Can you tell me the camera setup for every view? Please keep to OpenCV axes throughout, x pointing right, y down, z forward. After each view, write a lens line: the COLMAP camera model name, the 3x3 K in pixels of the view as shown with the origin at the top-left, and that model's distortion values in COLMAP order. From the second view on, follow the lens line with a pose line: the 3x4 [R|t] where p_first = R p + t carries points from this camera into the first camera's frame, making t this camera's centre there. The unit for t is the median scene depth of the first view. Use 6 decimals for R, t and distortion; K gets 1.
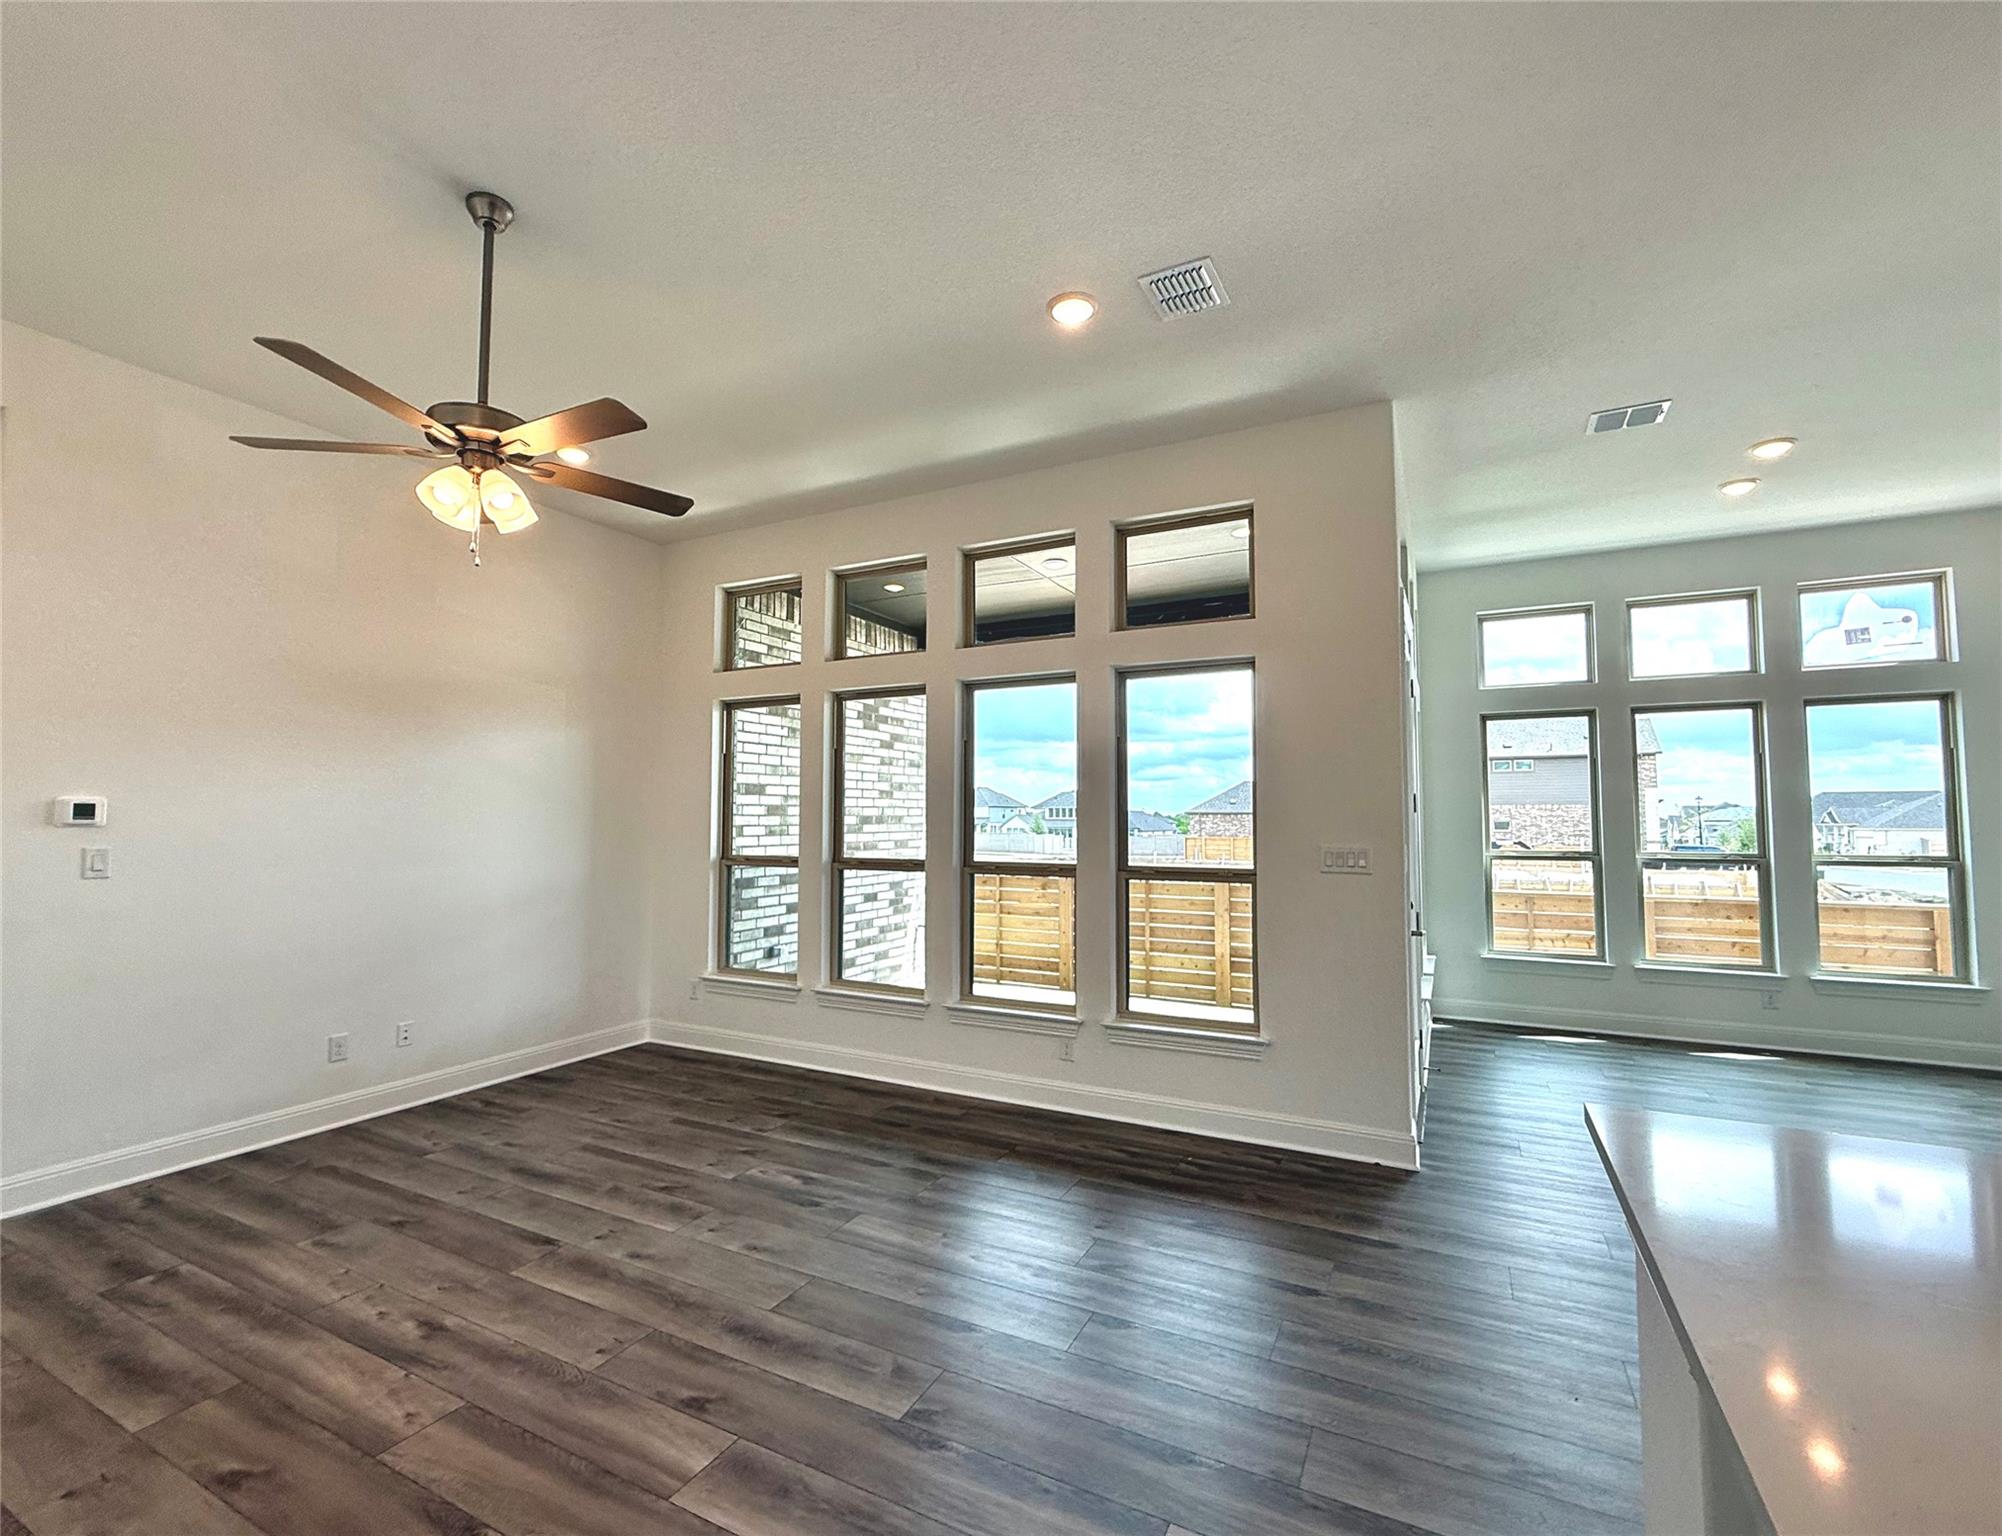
lens RADIAL K [[890.8, 0, 984.0], [0, 890.8, 770.0], [0, 0, 1]] dist [-0.000221, -0.000290]
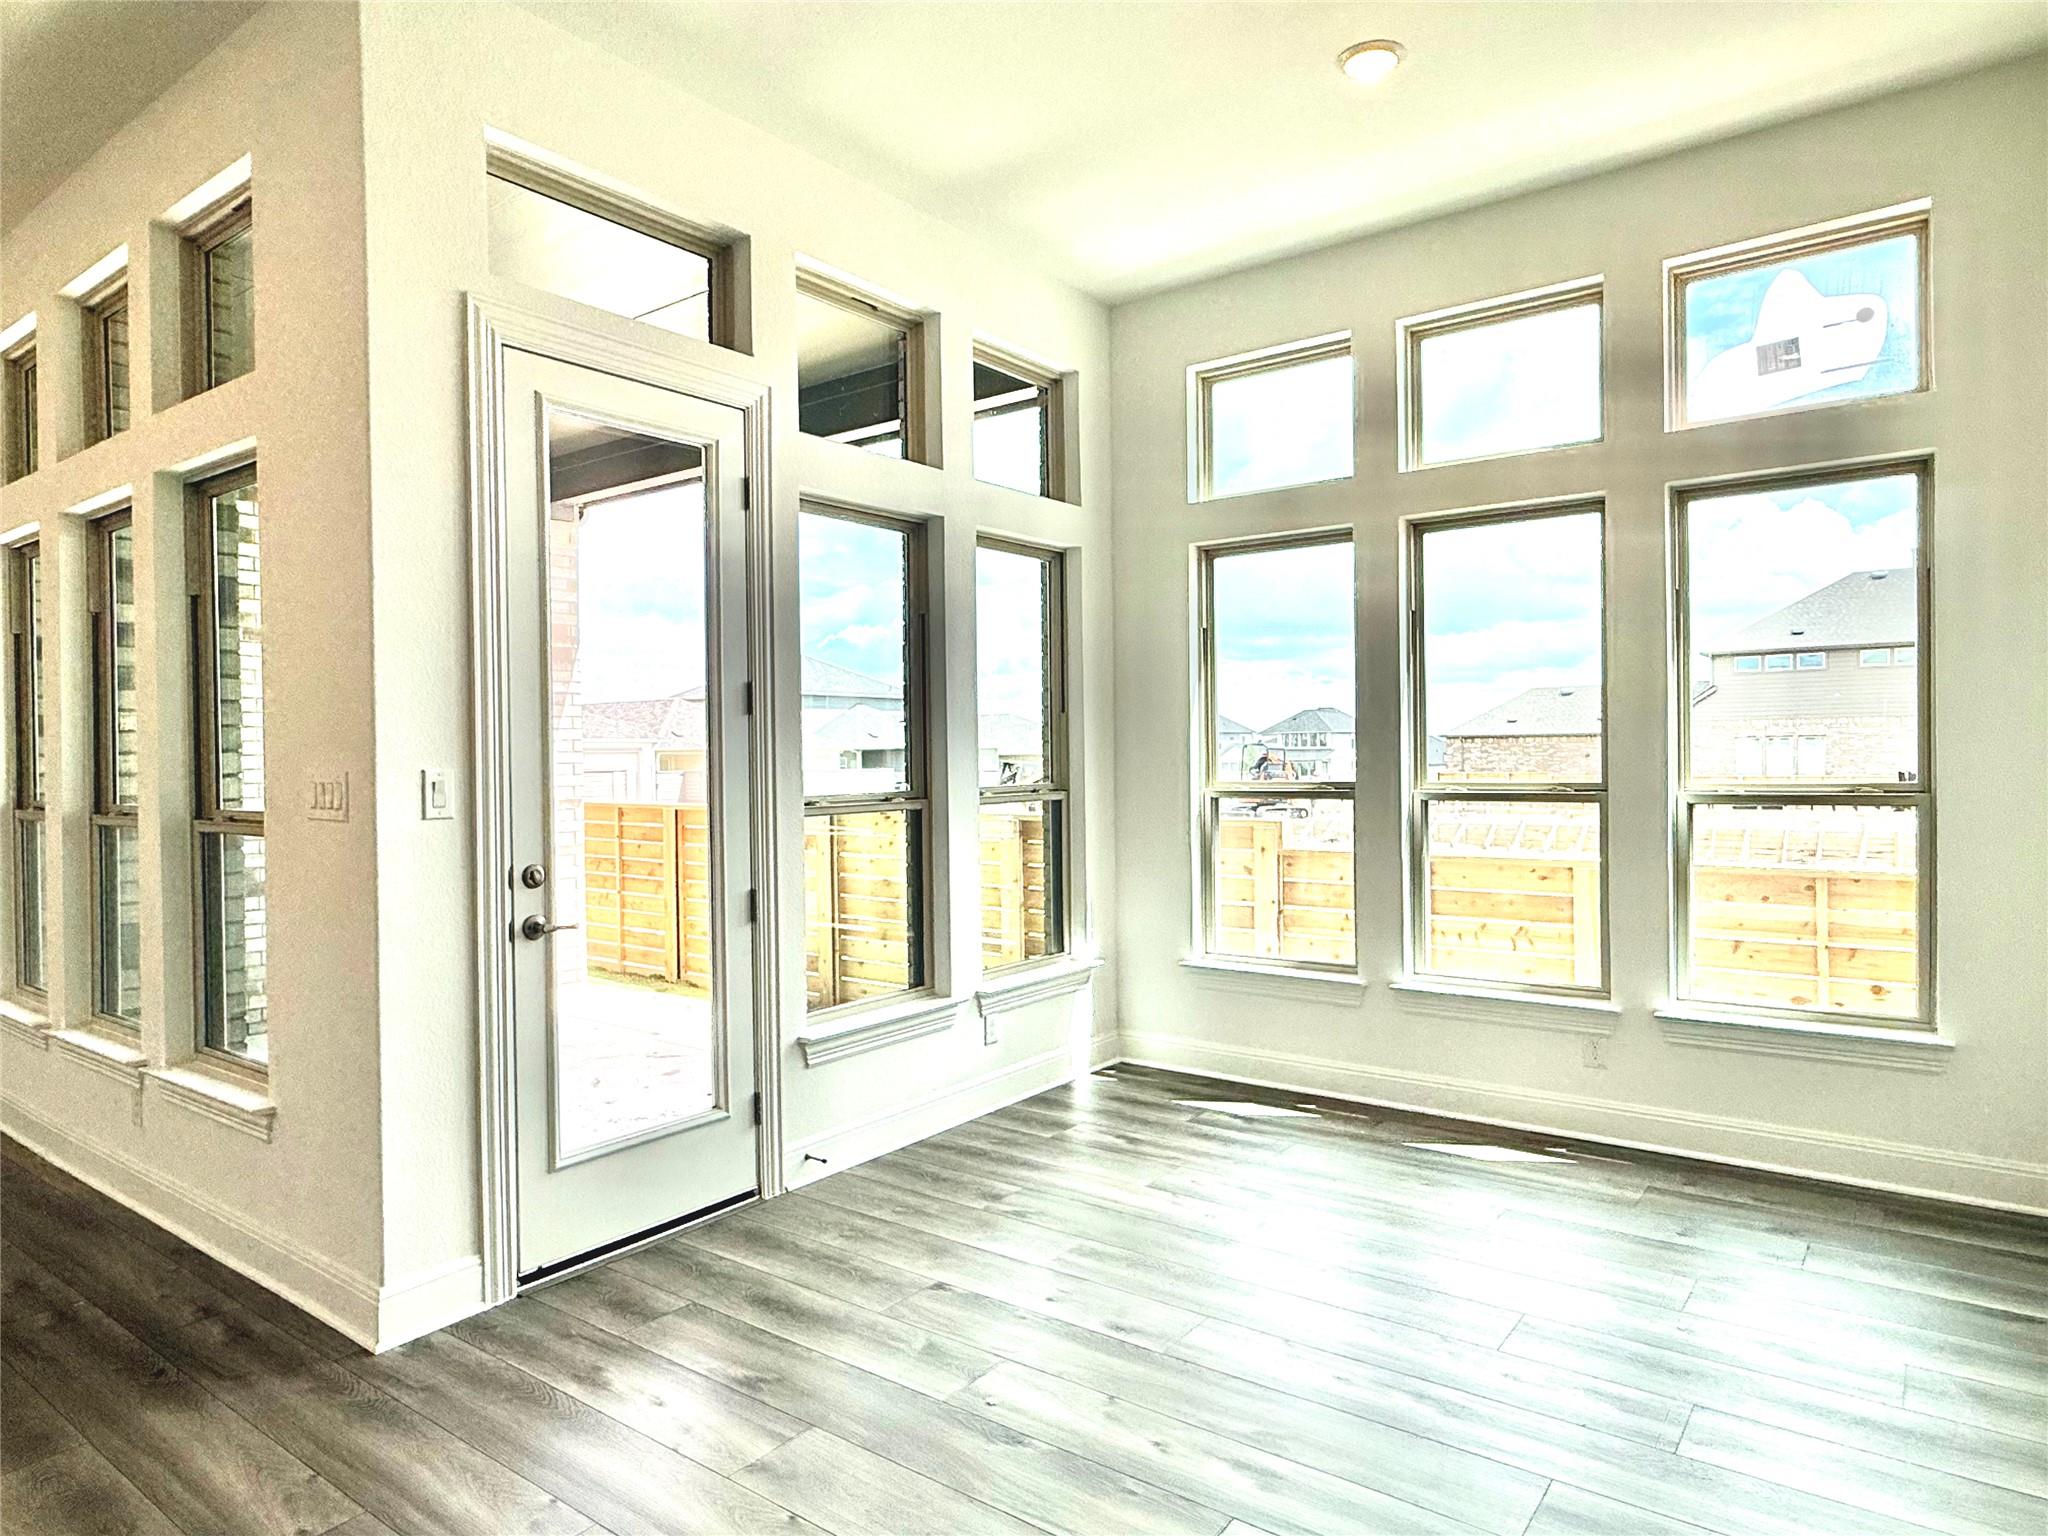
lens RADIAL K [[1237.5, 0, 1012.9], [0, 1237.5, 772.8], [0, 0, 1]] dist [0.009152, -0.002256]
pose [[0.986692, -0.010263, -0.162274, 0.685434], [0.022937, 0.996812, 0.076421, 0.023667], [0.160972, -0.079126, 0.983782, 0.217247]]
